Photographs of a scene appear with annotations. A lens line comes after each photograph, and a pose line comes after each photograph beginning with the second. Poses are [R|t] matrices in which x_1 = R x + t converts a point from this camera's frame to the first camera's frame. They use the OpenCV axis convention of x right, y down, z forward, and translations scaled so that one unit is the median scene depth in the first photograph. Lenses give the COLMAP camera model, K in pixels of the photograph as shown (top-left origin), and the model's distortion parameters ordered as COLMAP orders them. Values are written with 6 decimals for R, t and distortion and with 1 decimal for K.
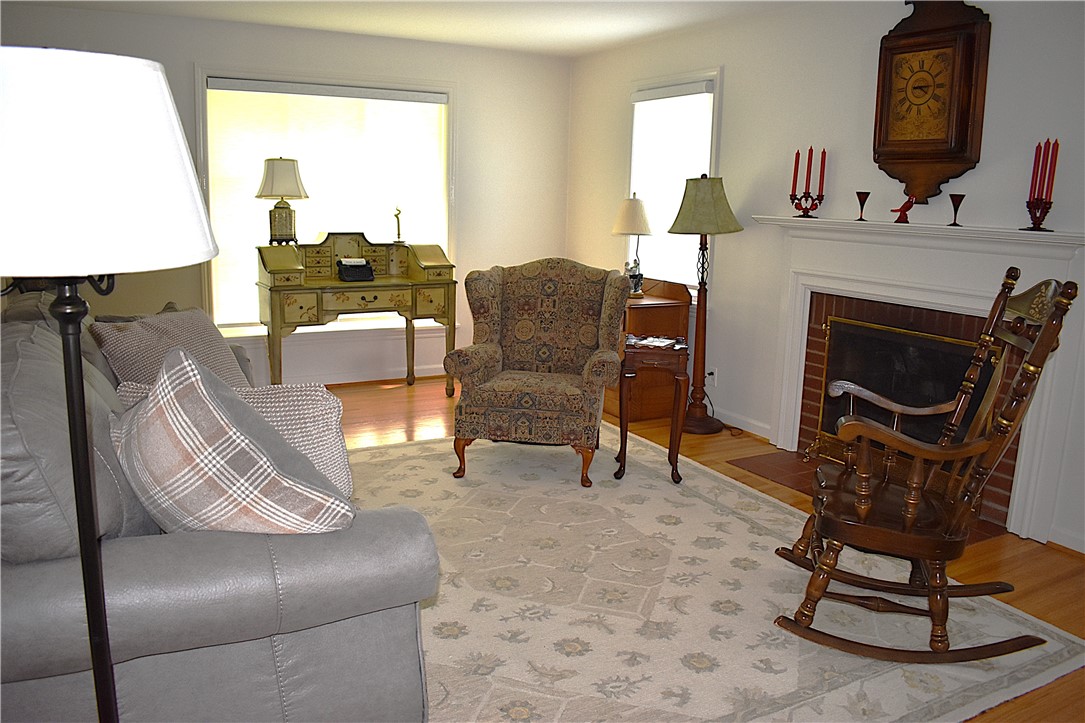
lens RADIAL K [[848.2, 0, 542.5], [0, 848.2, 361.5], [0, 0, 1]] dist [-0.091783, 0.006889]
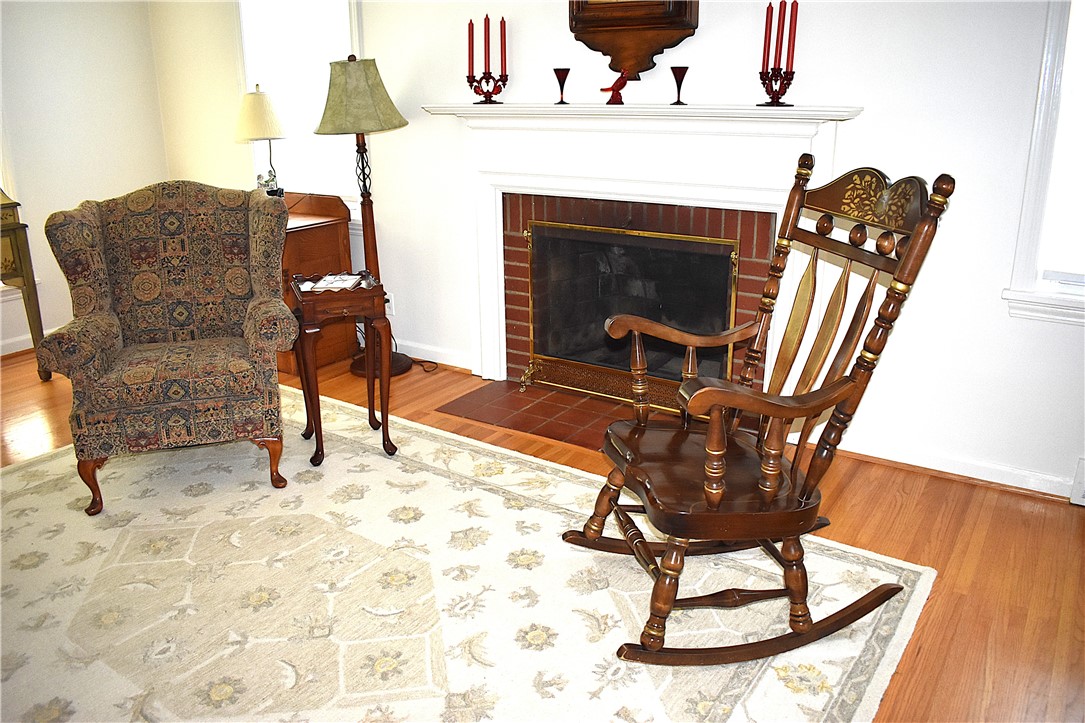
lens RADIAL K [[848.2, 0, 542.5], [0, 848.2, 361.5], [0, 0, 1]] dist [-0.091783, 0.006889]
pose [[0.886830, -0.175728, 0.427379, -0.039229], [0.119757, 0.980672, 0.154728, -0.047996], [-0.446308, -0.086036, 0.890734, 0.235090]]
